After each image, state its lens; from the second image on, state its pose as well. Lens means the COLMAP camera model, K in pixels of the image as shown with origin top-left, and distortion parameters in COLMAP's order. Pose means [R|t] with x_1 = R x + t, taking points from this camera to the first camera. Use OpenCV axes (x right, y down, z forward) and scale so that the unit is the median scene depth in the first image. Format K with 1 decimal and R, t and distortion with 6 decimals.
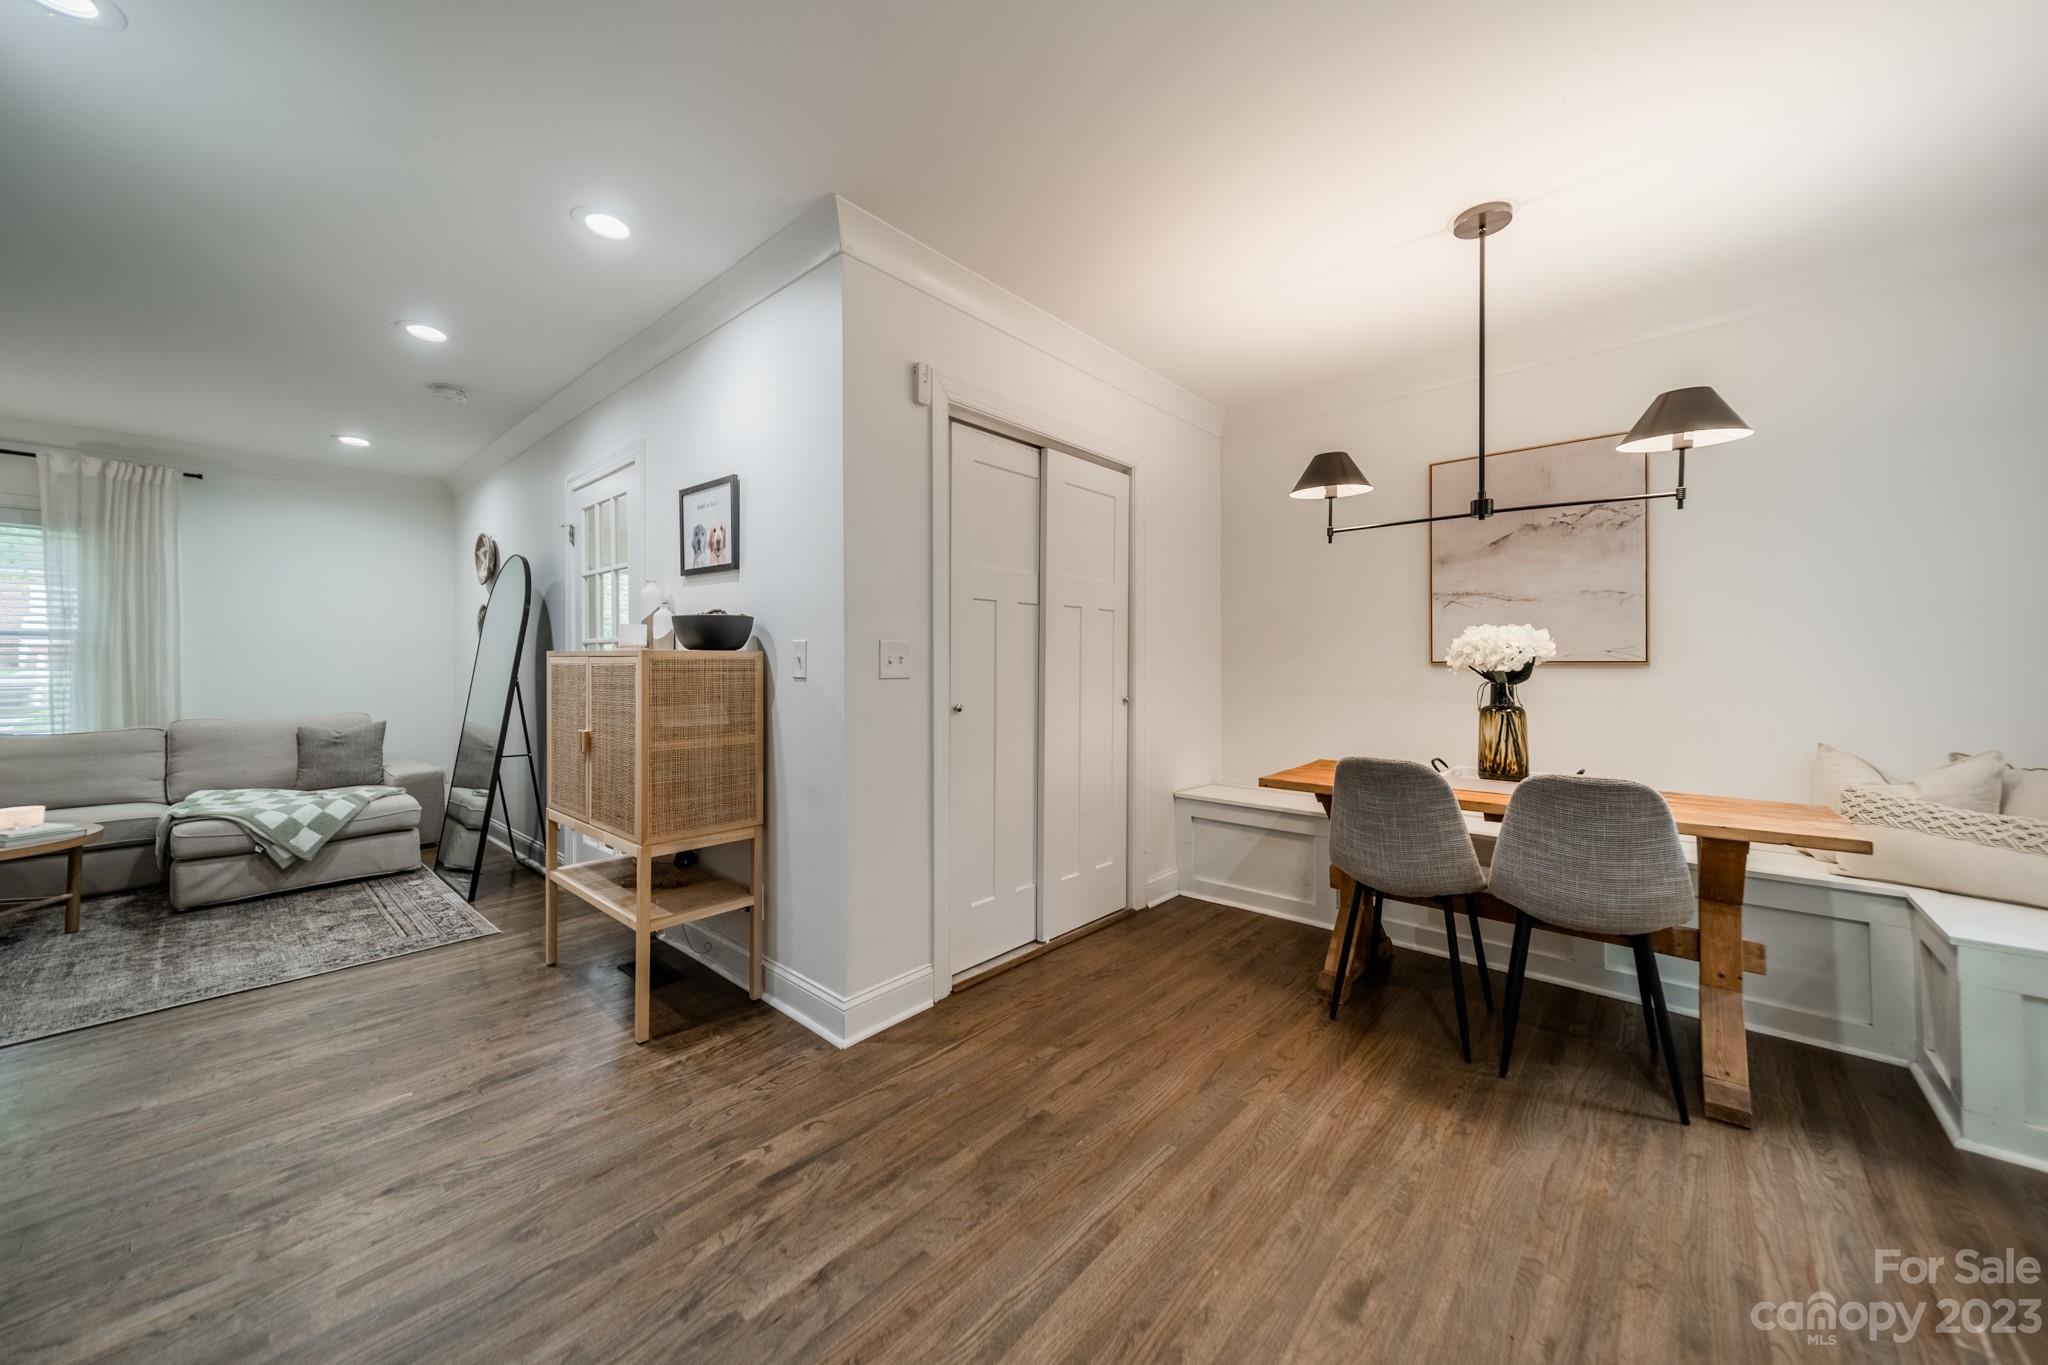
lens RADIAL K [[733.7, 0, 1030.0], [0, 733.7, 660.1], [0, 0, 1]] dist [0.008124, 0.000173]
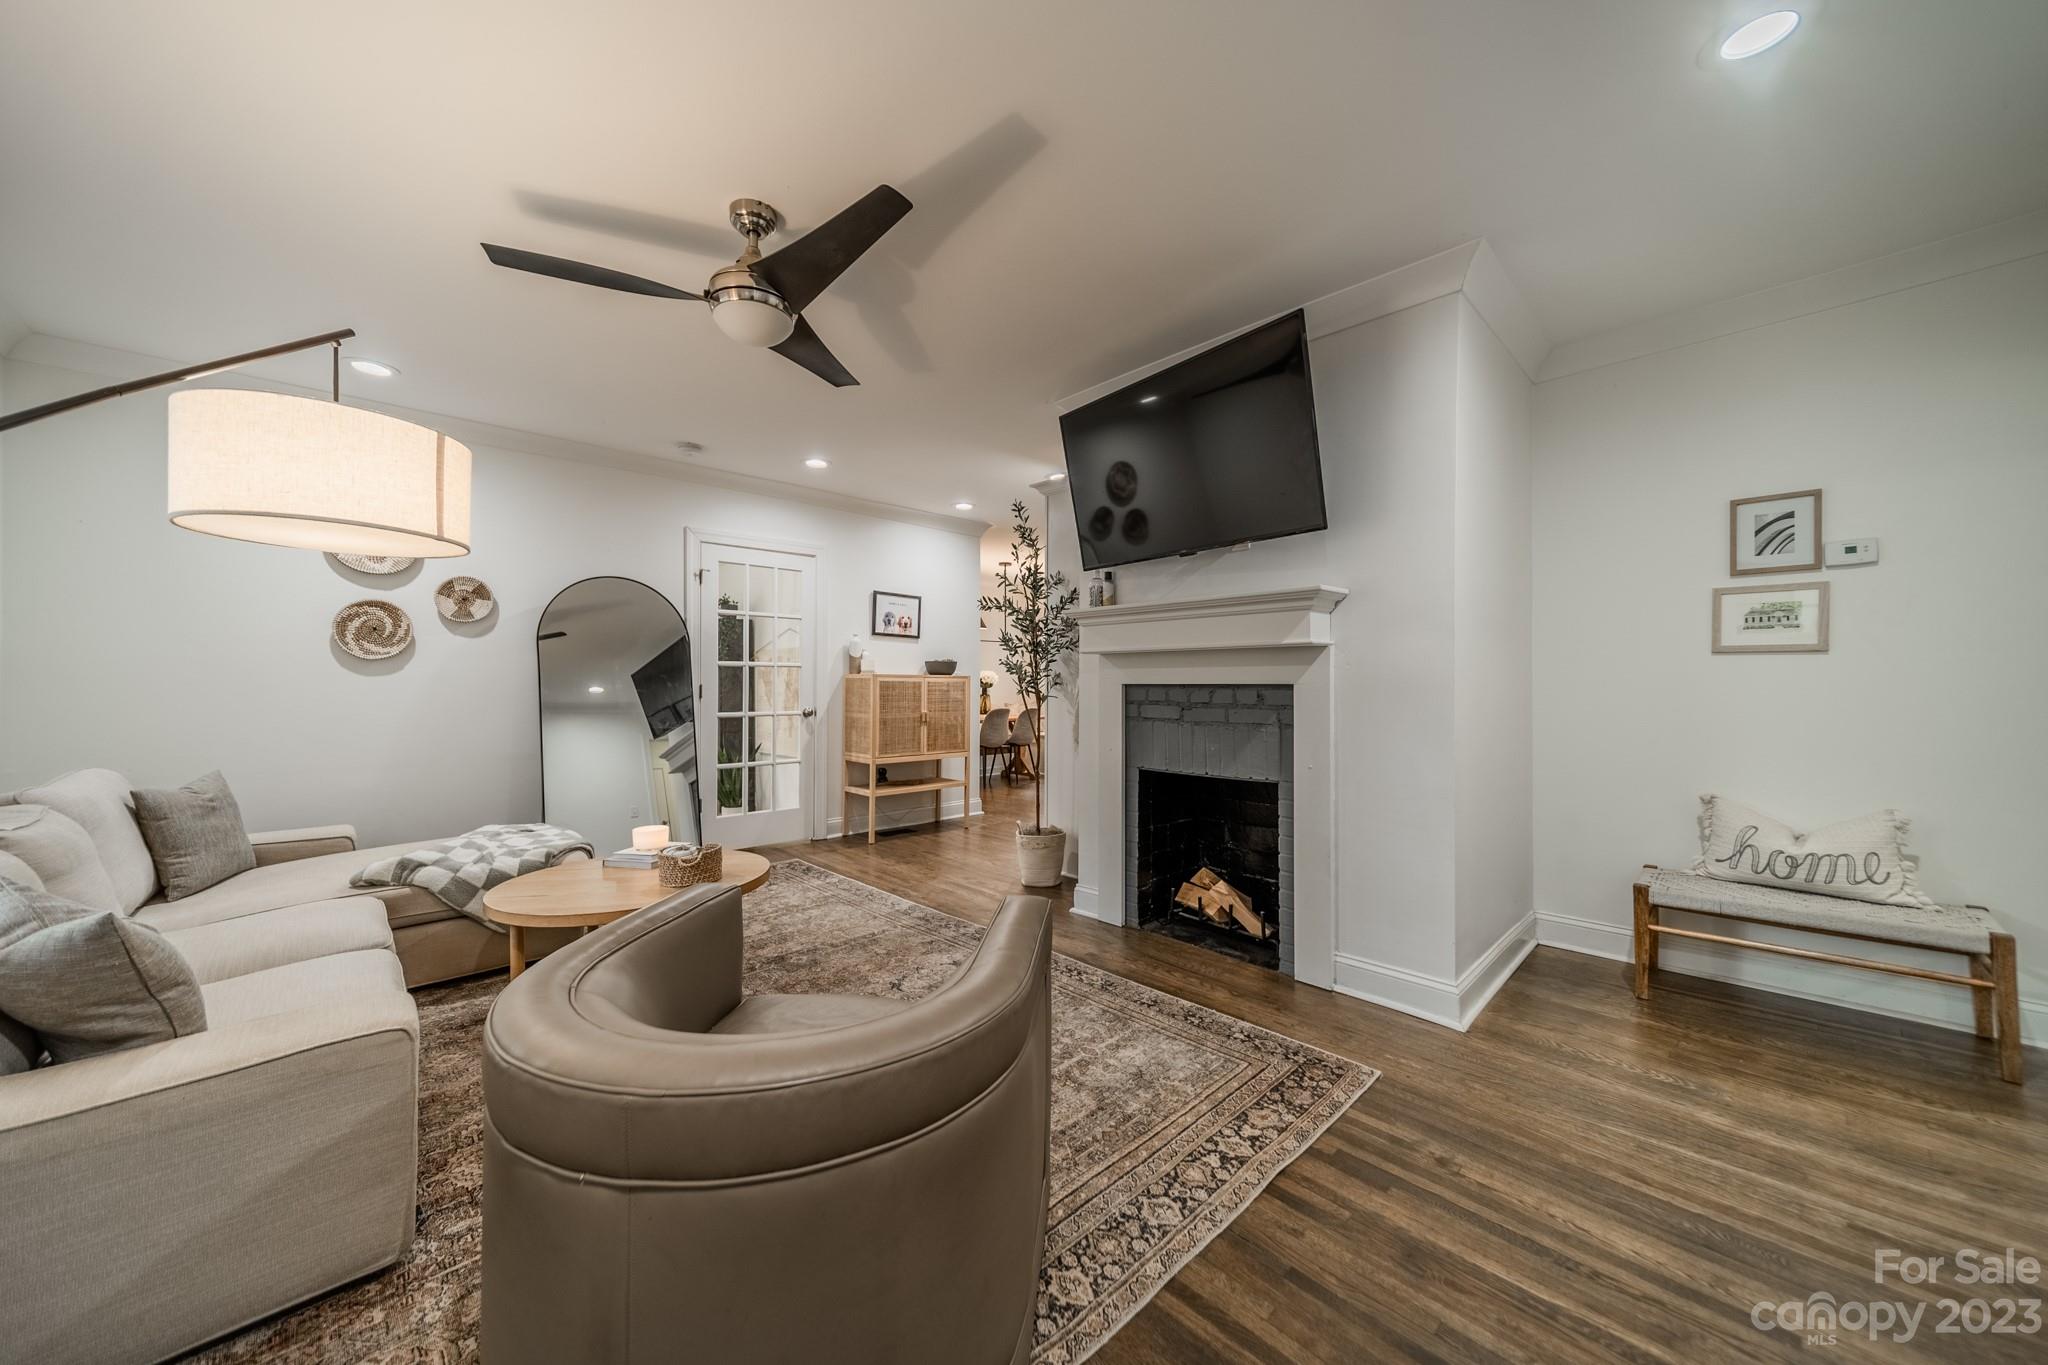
lens RADIAL K [[733.6, 0, 1025.2], [0, 733.6, 676.4], [0, 0, 1]] dist [0.008589, 0.000794]
pose [[0.068554, 0.010417, 0.997593, -2.428079], [-0.005929, 0.999932, -0.010034, 0.010960], [-0.997630, -0.005226, 0.068611, 0.485051]]
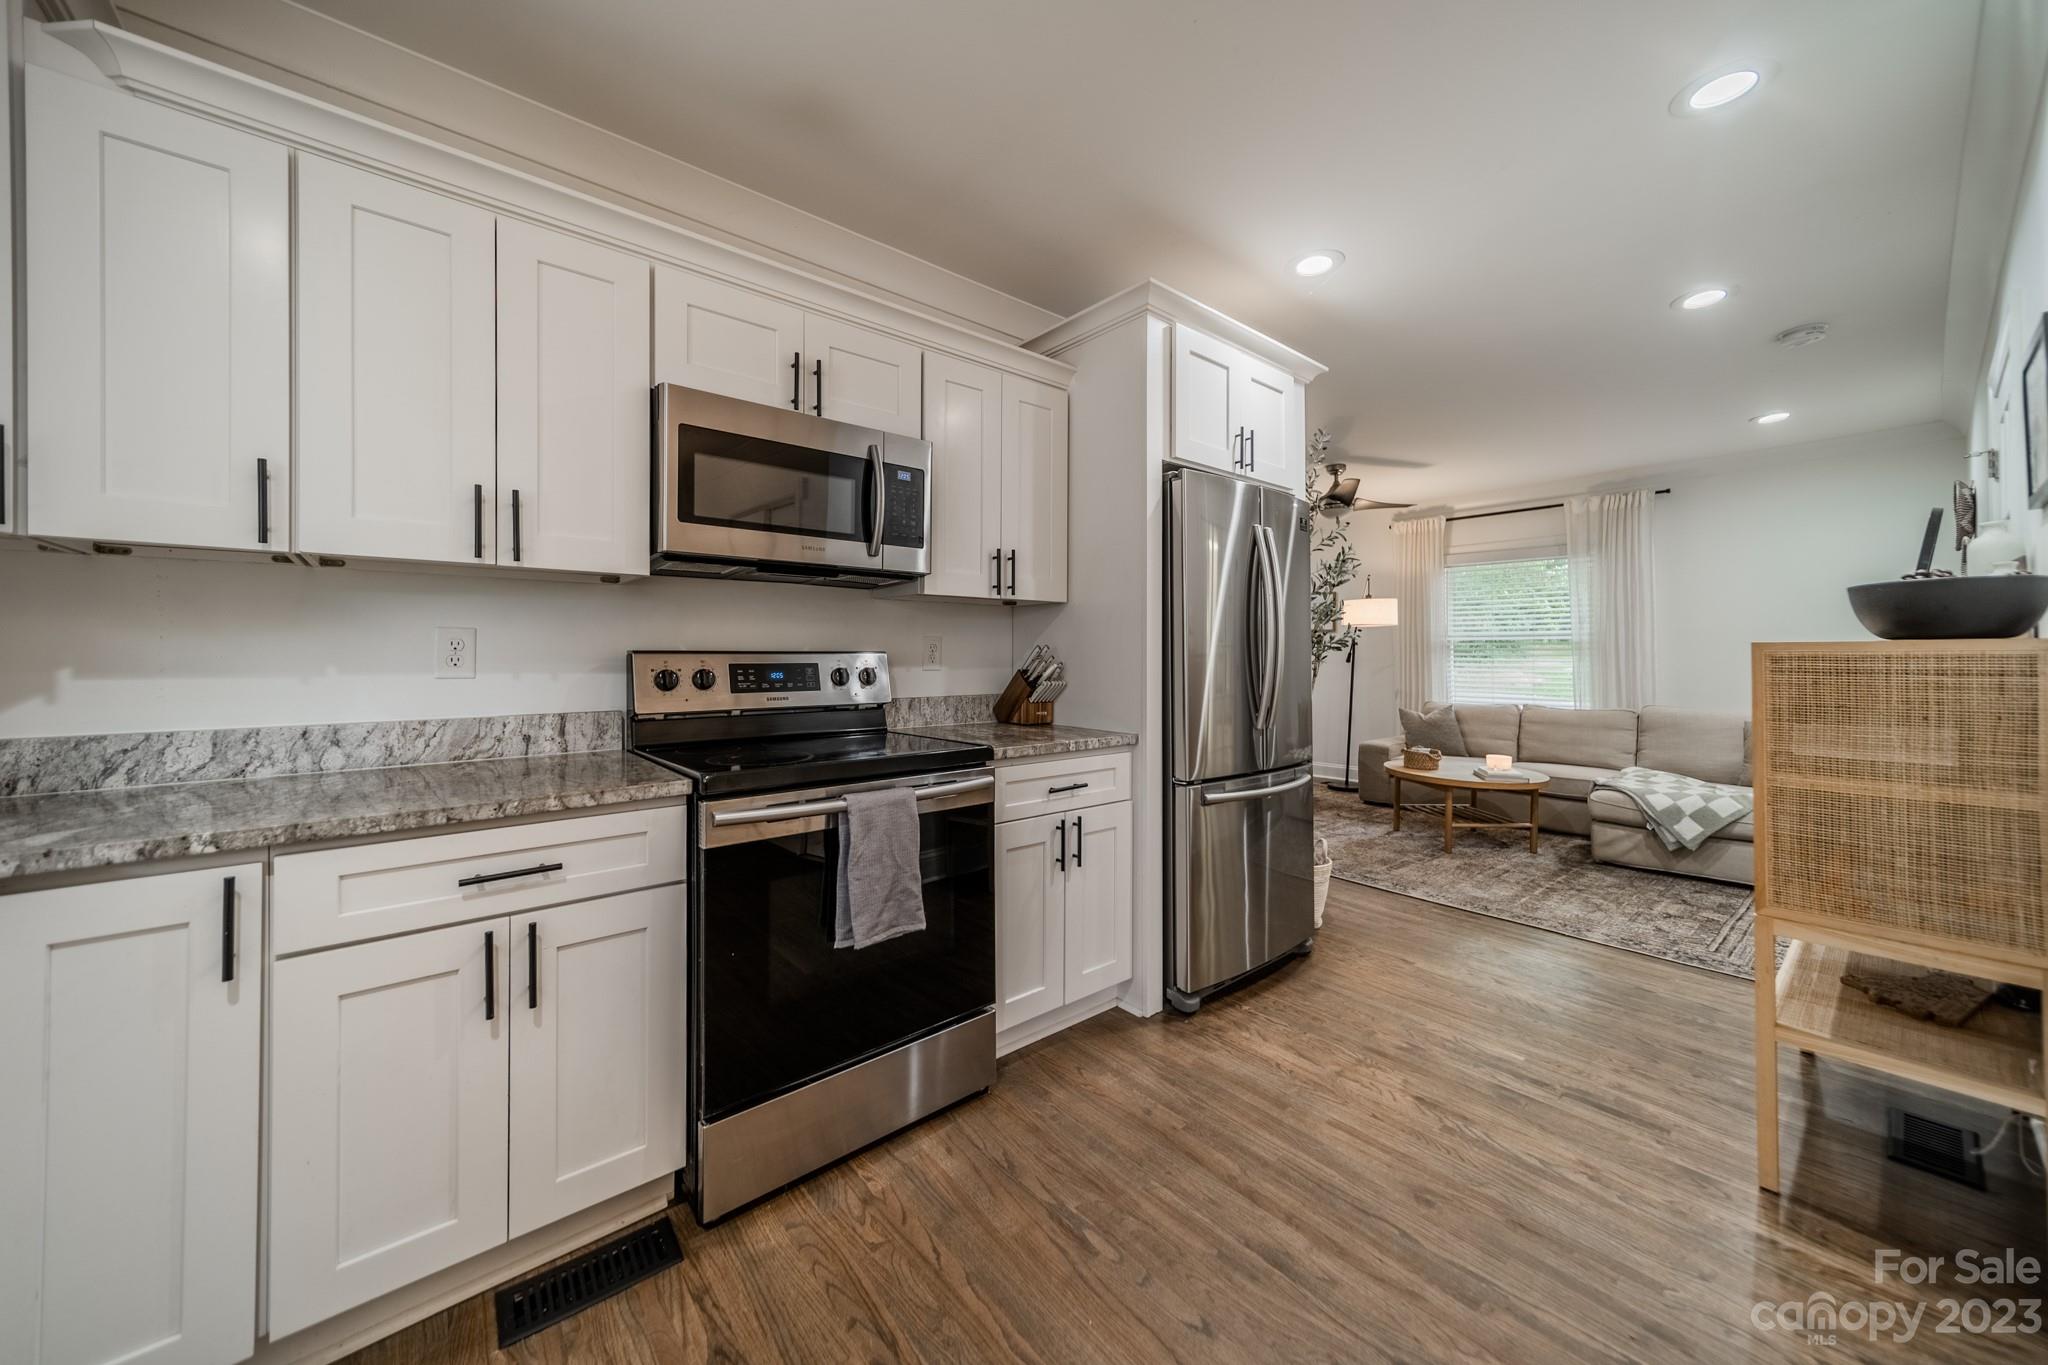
lens RADIAL K [[734.3, 0, 1010.3], [0, 734.3, 652.7], [0, 0, 1]] dist [0.007677, 0.000042]
pose [[-0.163361, -0.003547, -0.986560, 0.243412], [0.006188, 0.999970, -0.004620, -0.003635], [0.986547, -0.006859, -0.163334, 0.310286]]
